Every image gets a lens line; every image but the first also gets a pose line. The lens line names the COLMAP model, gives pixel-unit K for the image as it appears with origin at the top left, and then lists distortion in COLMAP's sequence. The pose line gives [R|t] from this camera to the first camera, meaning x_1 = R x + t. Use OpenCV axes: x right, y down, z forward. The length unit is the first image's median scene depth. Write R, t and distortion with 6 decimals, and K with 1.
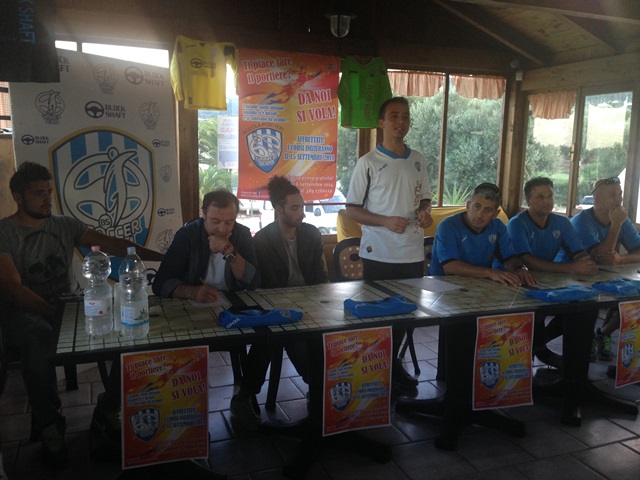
lens RADIAL K [[591.4, 0, 320.0], [0, 591.4, 240.0], [0, 0, 1]] dist [0.129845, -0.224902]
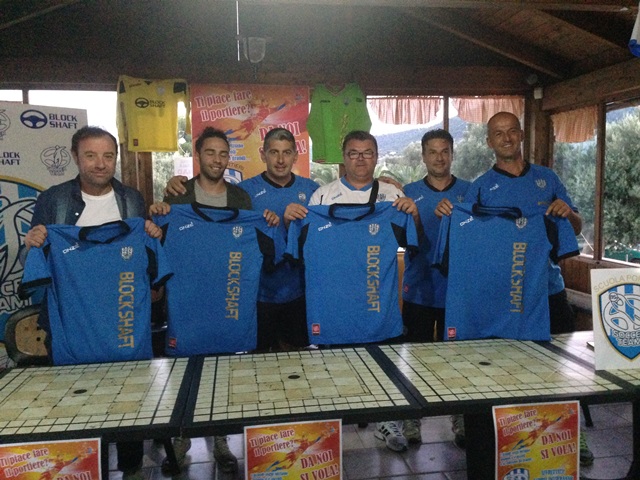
lens RADIAL K [[591.4, 0, 320.0], [0, 591.4, 240.0], [0, 0, 1]] dist [0.129845, -0.224902]
pose [[0.974190, -0.014065, -0.225292, 0.263444], [0.000452, 0.998176, -0.060362, -0.023914], [0.225730, 0.058702, 0.972420, 0.160355]]
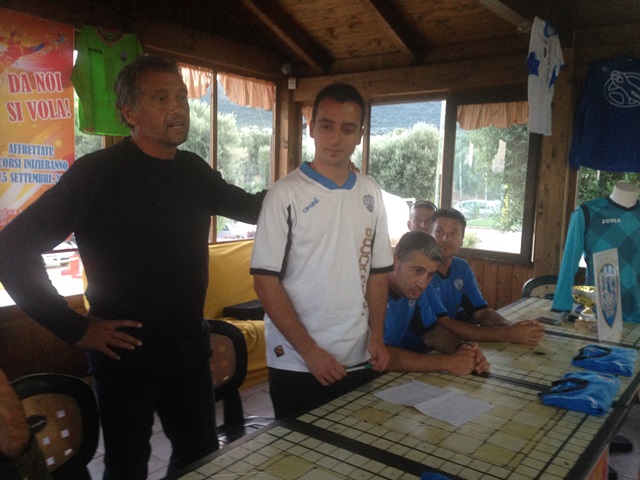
lens RADIAL K [[591.4, 0, 320.0], [0, 591.4, 240.0], [0, 0, 1]] dist [0.129845, -0.224902]
pose [[0.847145, -0.053684, 0.528643, -0.104560], [0.068767, 0.997593, -0.008892, -0.052332], [-0.526894, 0.043886, 0.848798, 0.331713]]
